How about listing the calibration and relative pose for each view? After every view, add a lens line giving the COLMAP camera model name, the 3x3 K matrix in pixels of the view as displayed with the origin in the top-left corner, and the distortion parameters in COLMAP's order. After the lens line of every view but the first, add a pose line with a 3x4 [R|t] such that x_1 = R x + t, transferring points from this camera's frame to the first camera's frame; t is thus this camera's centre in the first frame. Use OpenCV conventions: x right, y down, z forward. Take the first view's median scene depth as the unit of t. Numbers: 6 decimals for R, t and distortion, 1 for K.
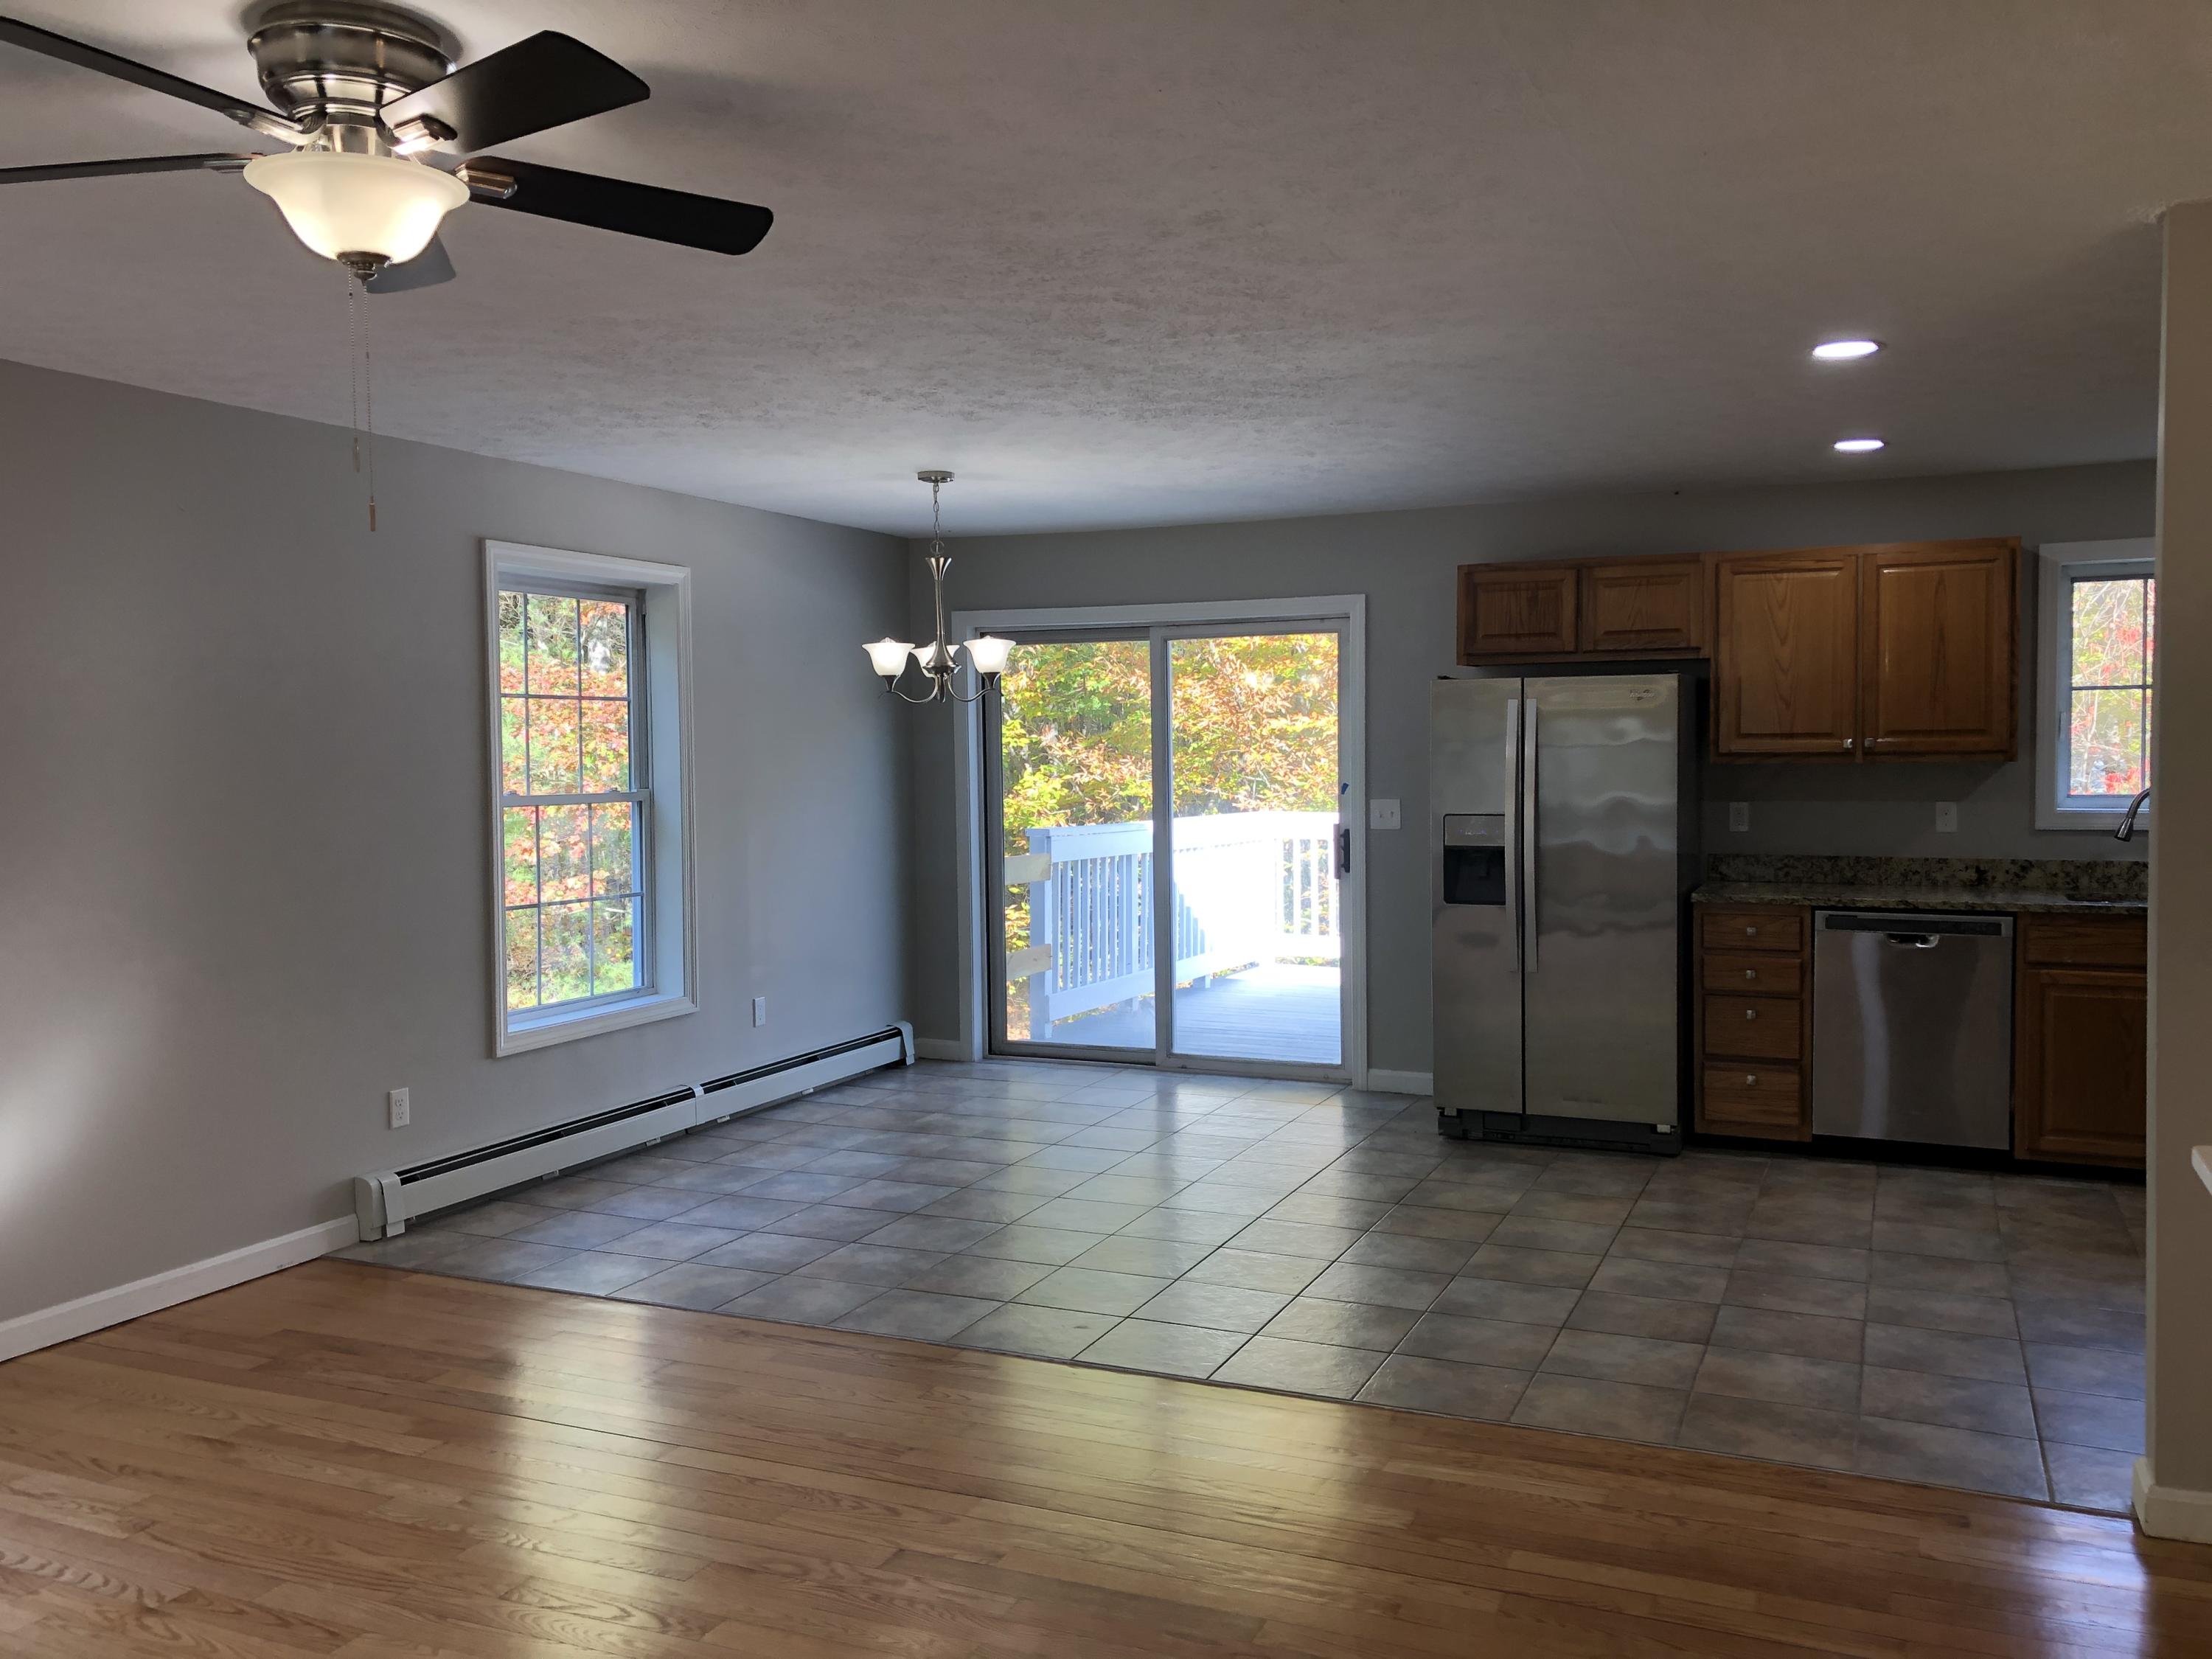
lens RADIAL K [[1811.0, 0, 1106.7], [0, 1811.0, 826.7], [0, 0, 1]] dist [0.054532, -0.035745]
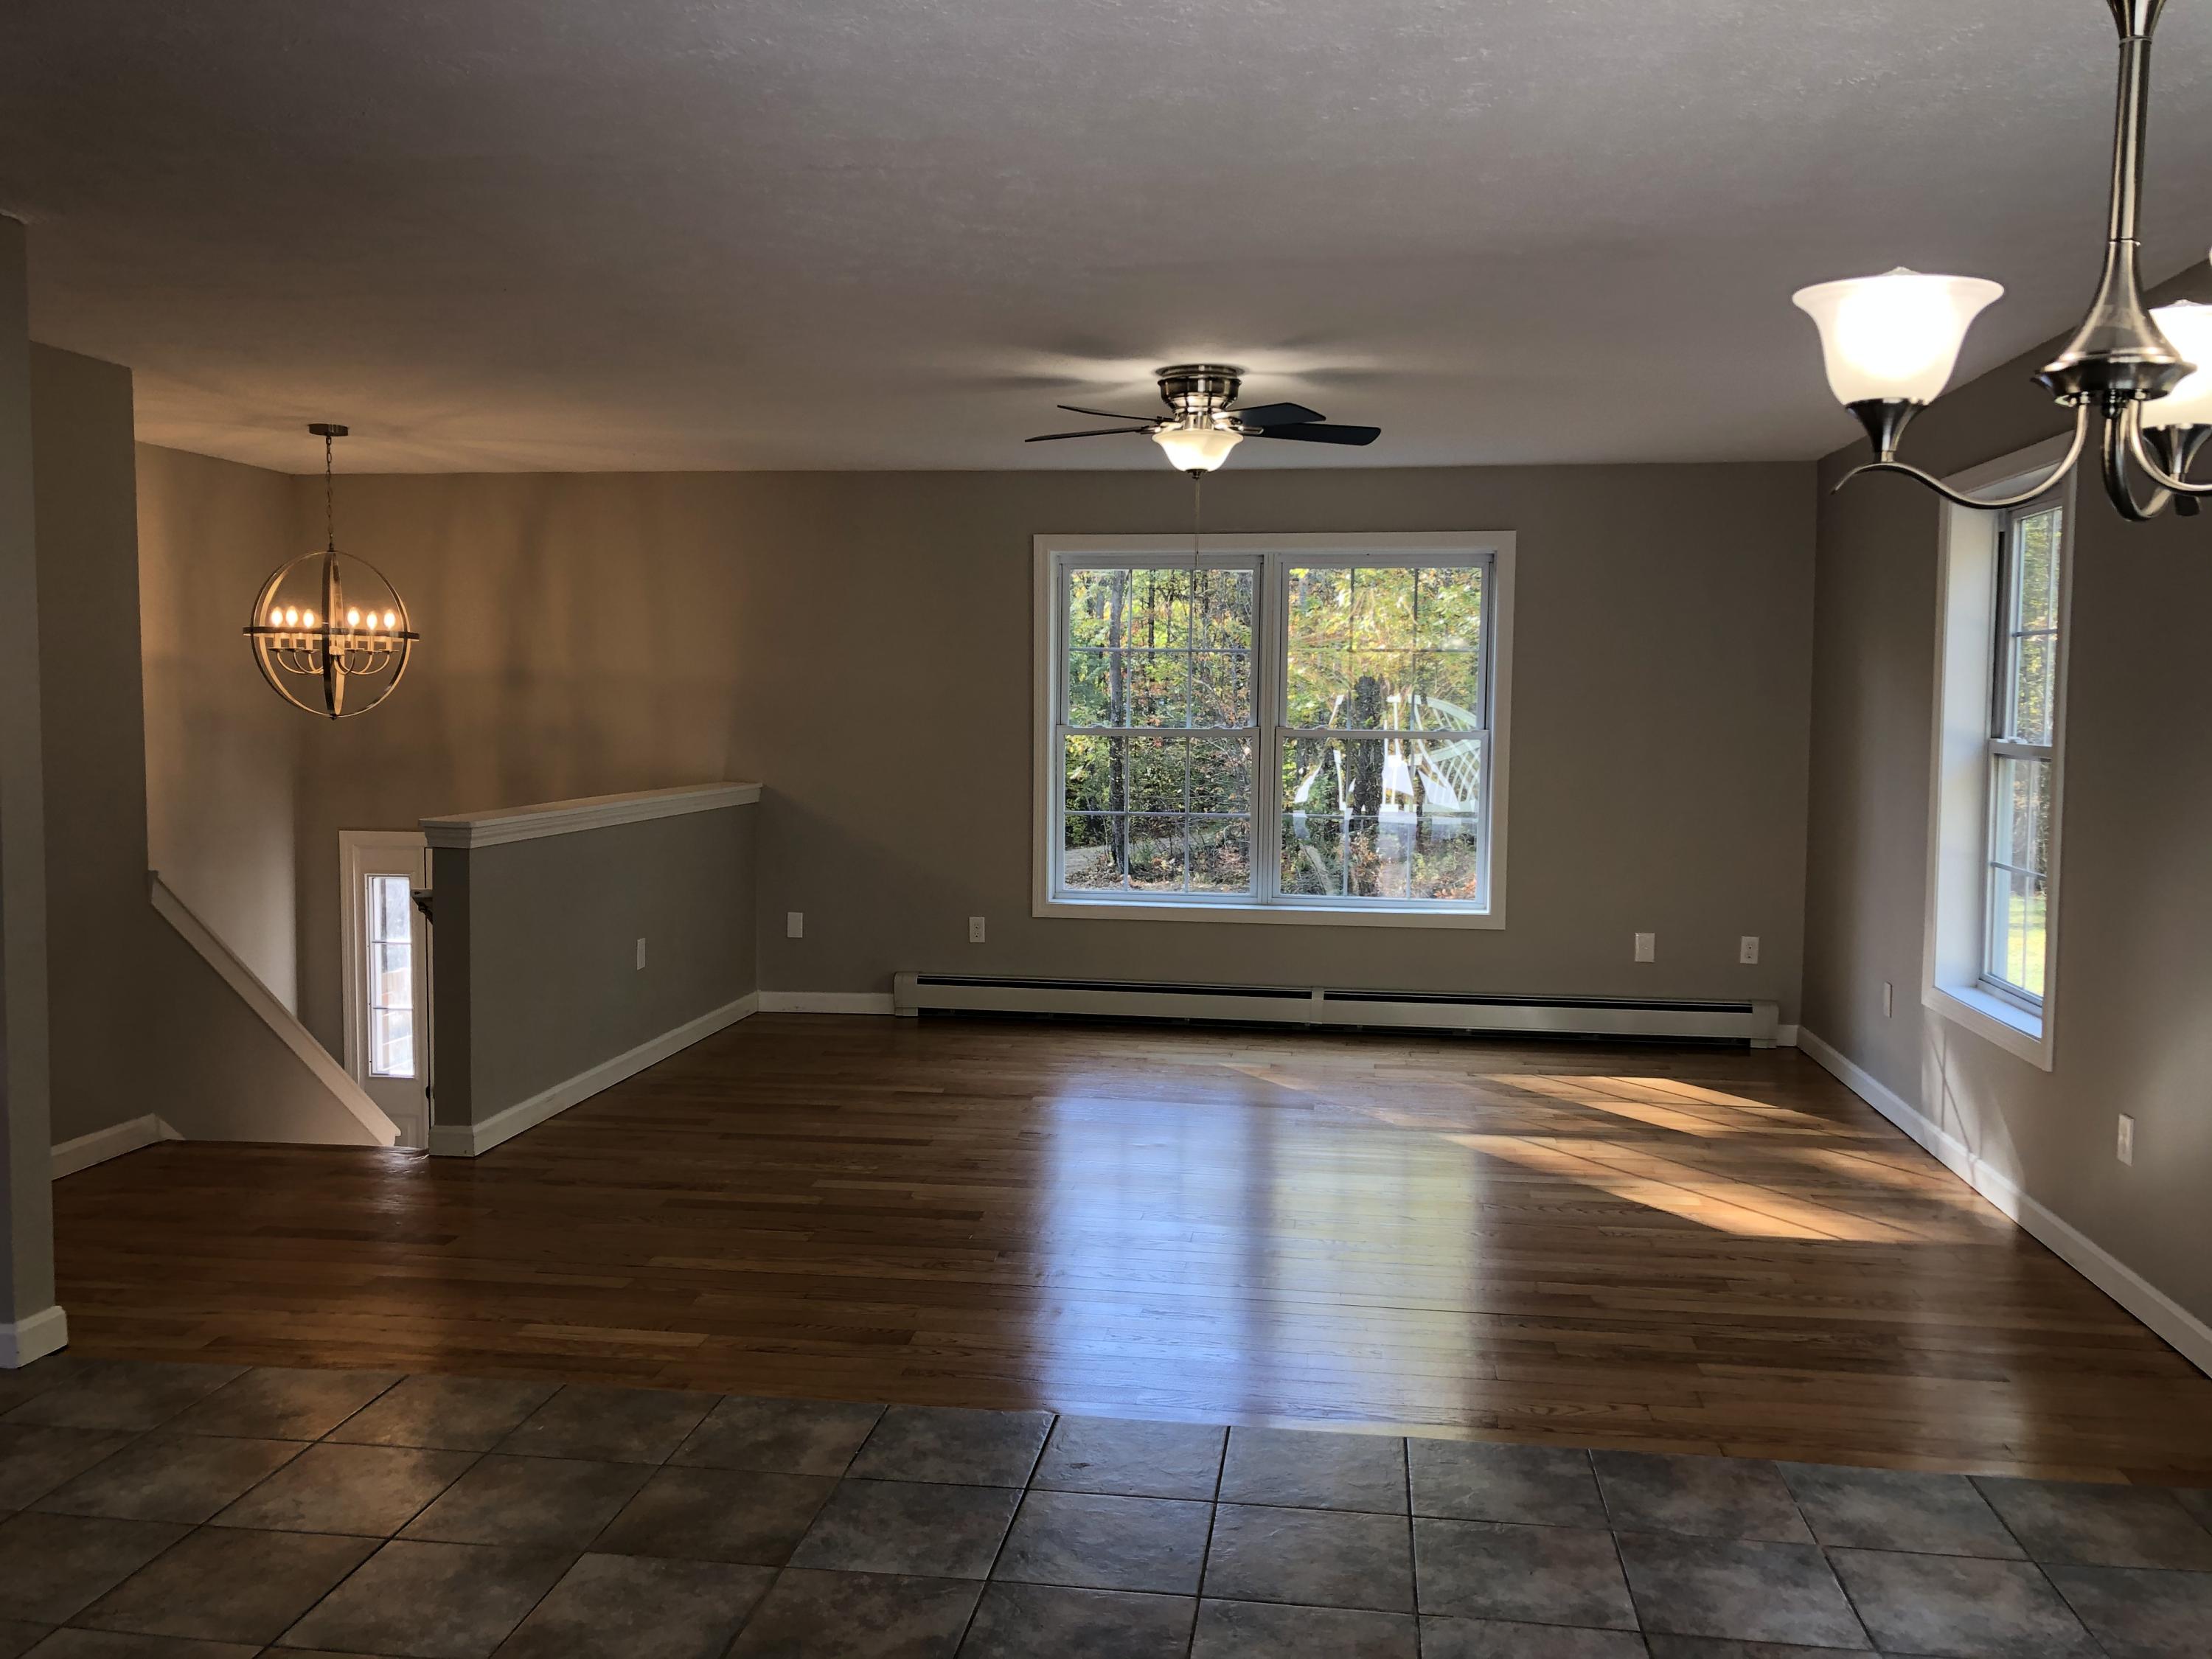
lens RADIAL K [[1811.0, 0, 1106.4], [0, 1811.0, 827.2], [0, 0, 1]] dist [0.054532, -0.035745]
pose [[-0.961461, 0.020857, -0.274149, 0.185986], [-0.012439, 0.992797, 0.119158, -0.077111], [0.274659, 0.117976, -0.954277, 1.793064]]
